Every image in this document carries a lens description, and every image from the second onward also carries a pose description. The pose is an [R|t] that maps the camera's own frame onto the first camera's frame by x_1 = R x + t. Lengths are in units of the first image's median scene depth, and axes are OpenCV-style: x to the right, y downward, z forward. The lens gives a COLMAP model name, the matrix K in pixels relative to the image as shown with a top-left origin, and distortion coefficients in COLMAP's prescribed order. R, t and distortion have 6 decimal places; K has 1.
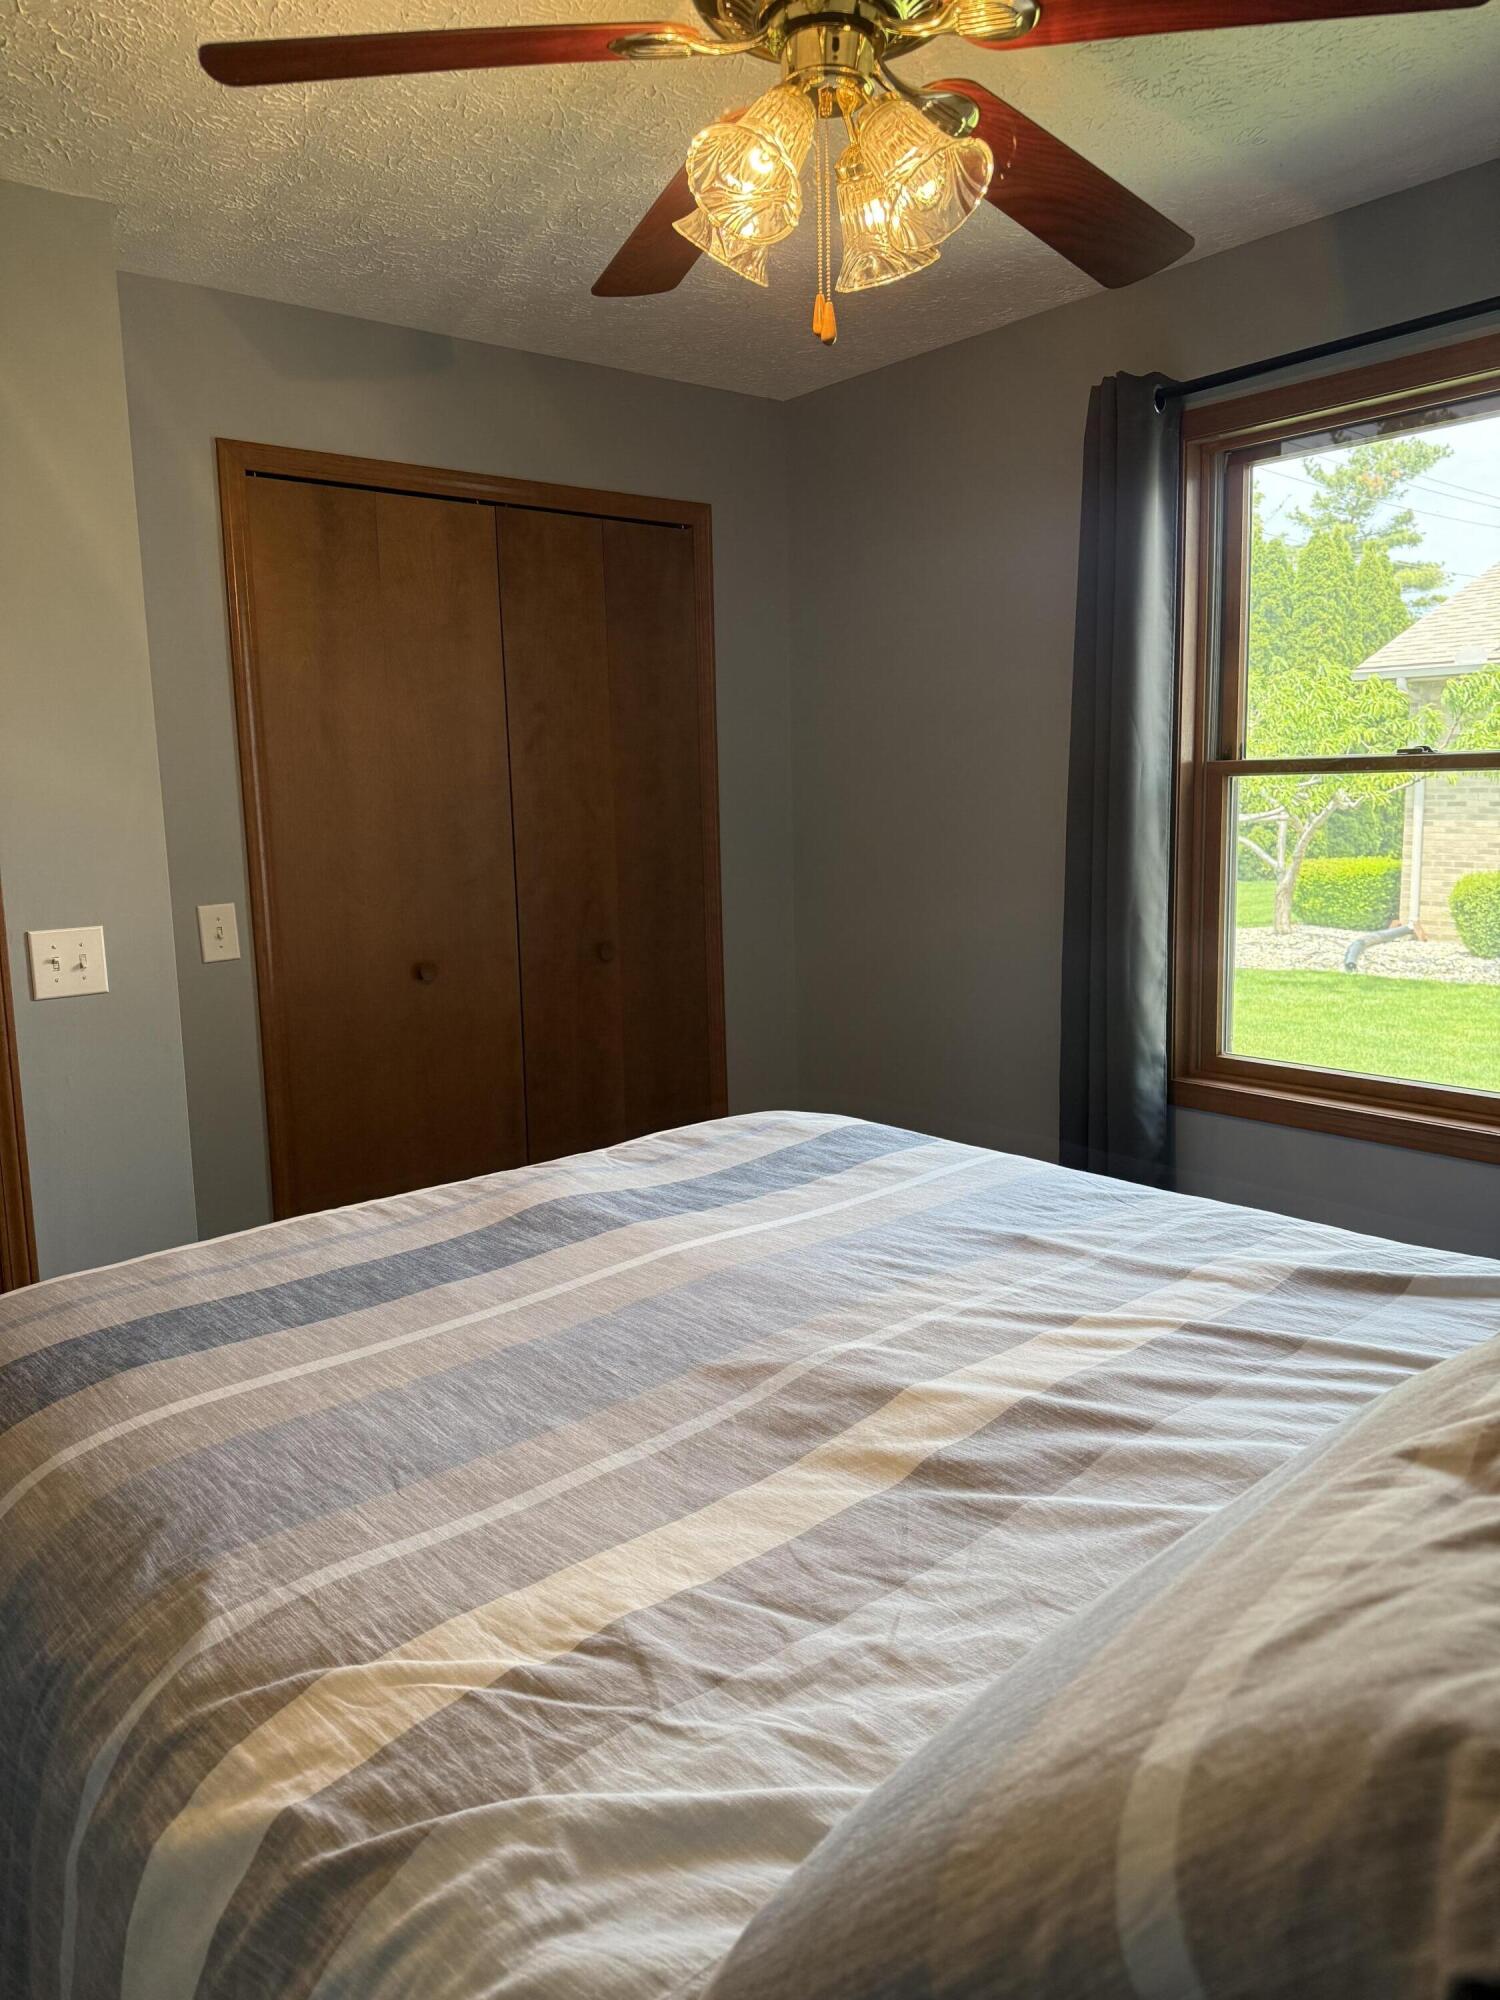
lens RADIAL K [[1387.5, 0, 752.4], [0, 1387.5, 997.2], [0, 0, 1]] dist [0.120509, -0.189244]
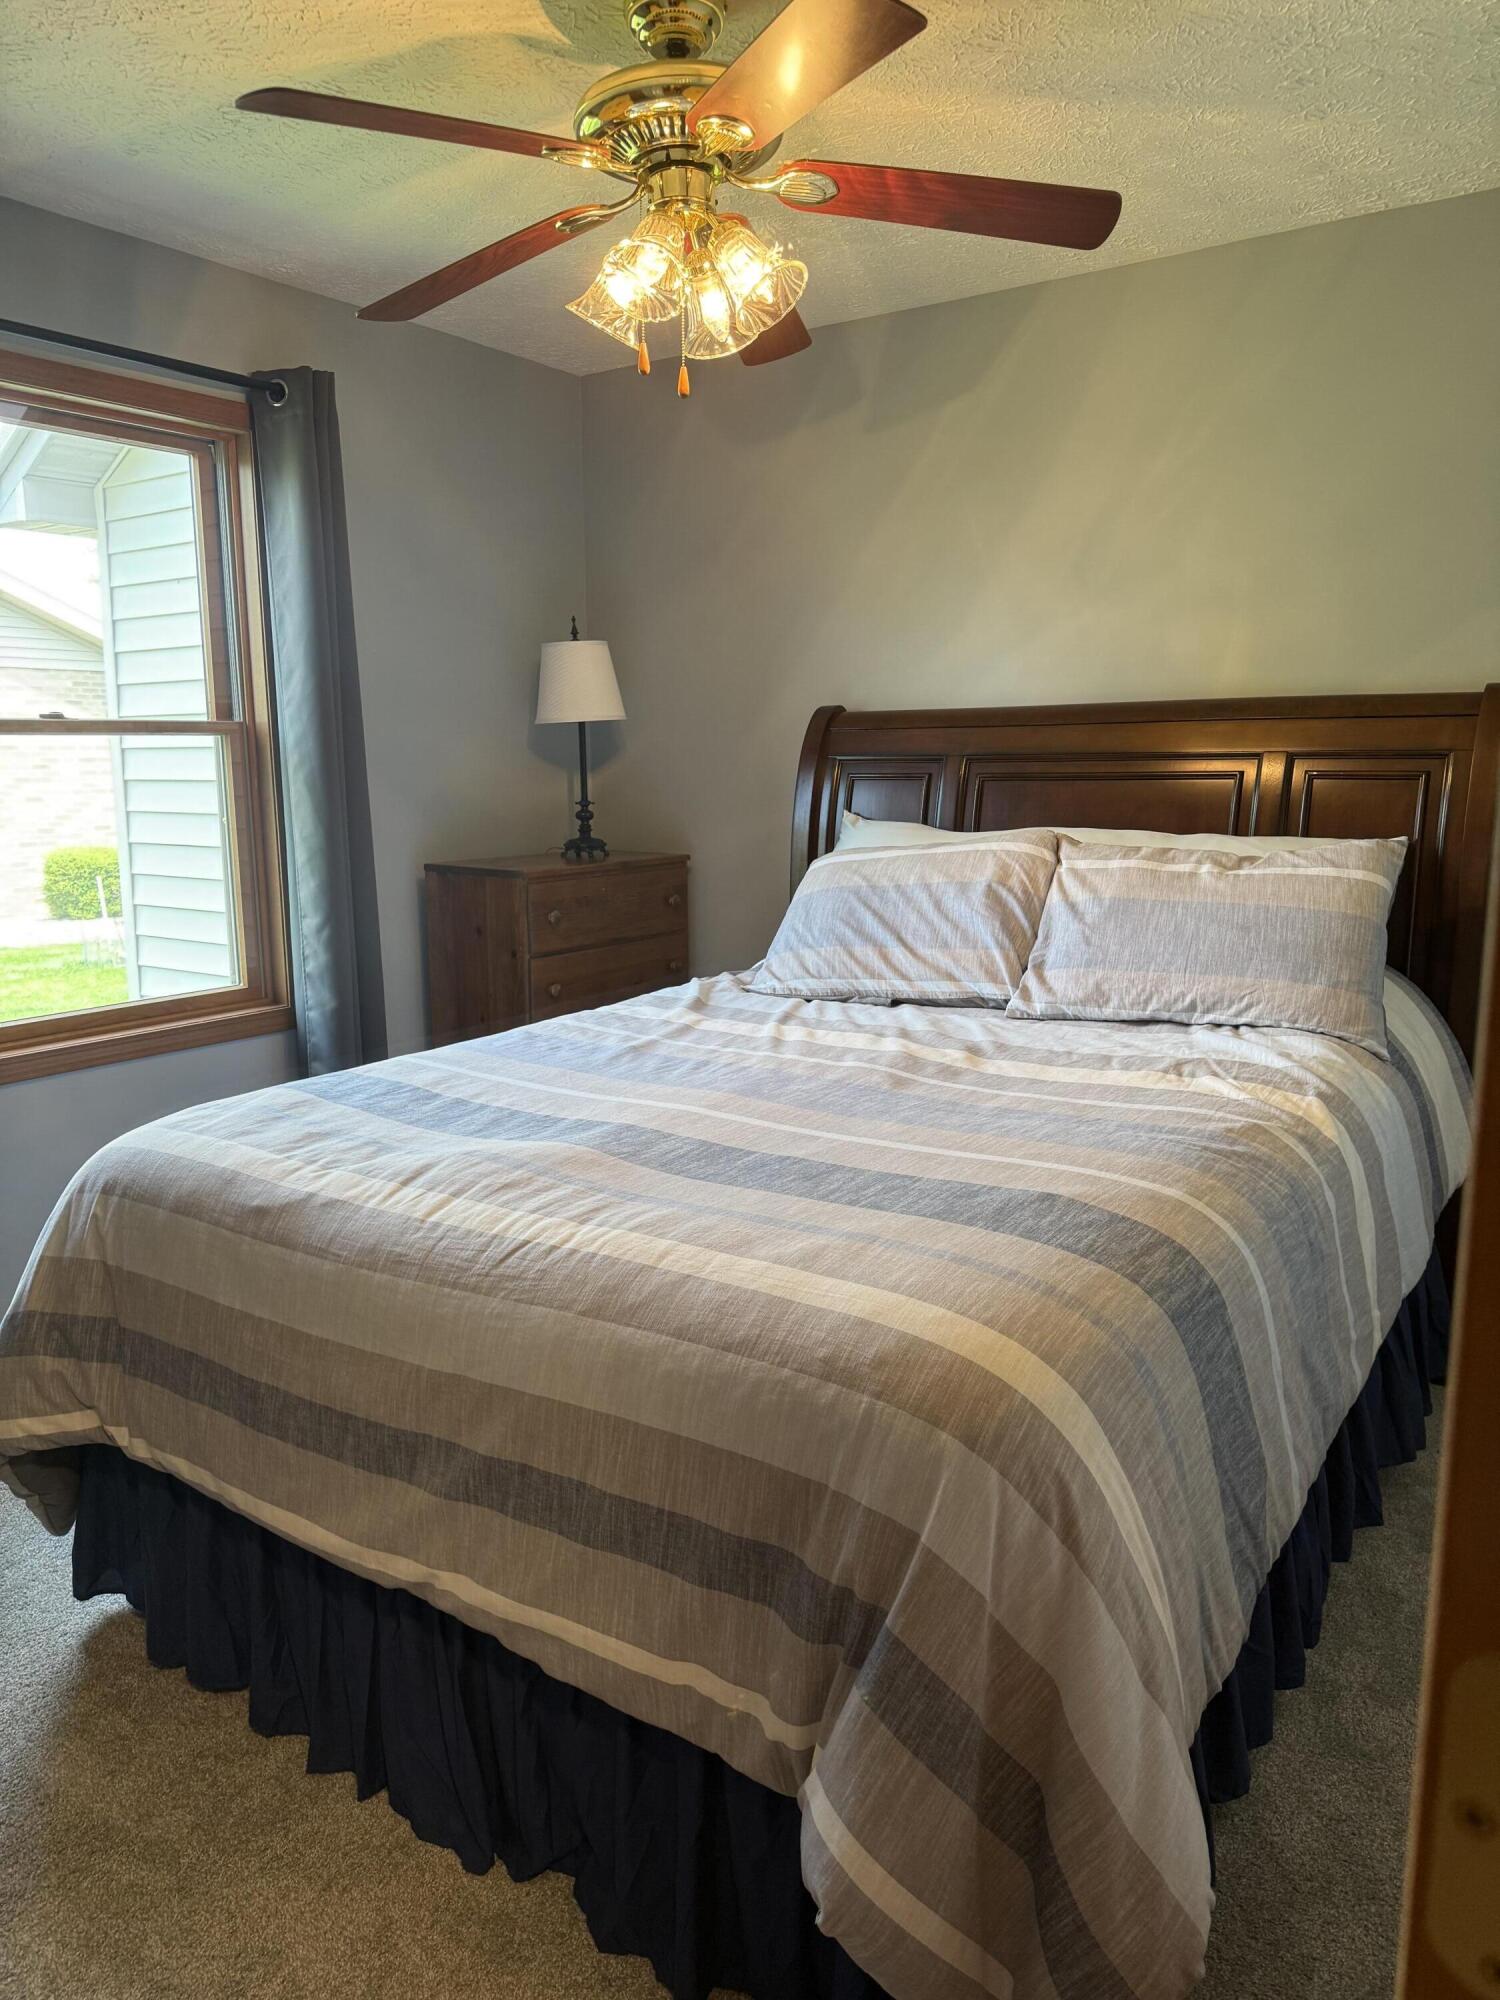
lens RADIAL K [[1393.6, 0, 750.0], [0, 1393.6, 1000.0], [0, 0, 1]] dist [0.159091, -0.234868]
pose [[-0.257771, -0.144340, 0.955364, -1.207544], [0.161720, 0.968385, 0.189942, -0.128146], [-0.952576, 0.203463, -0.226278, 1.212010]]
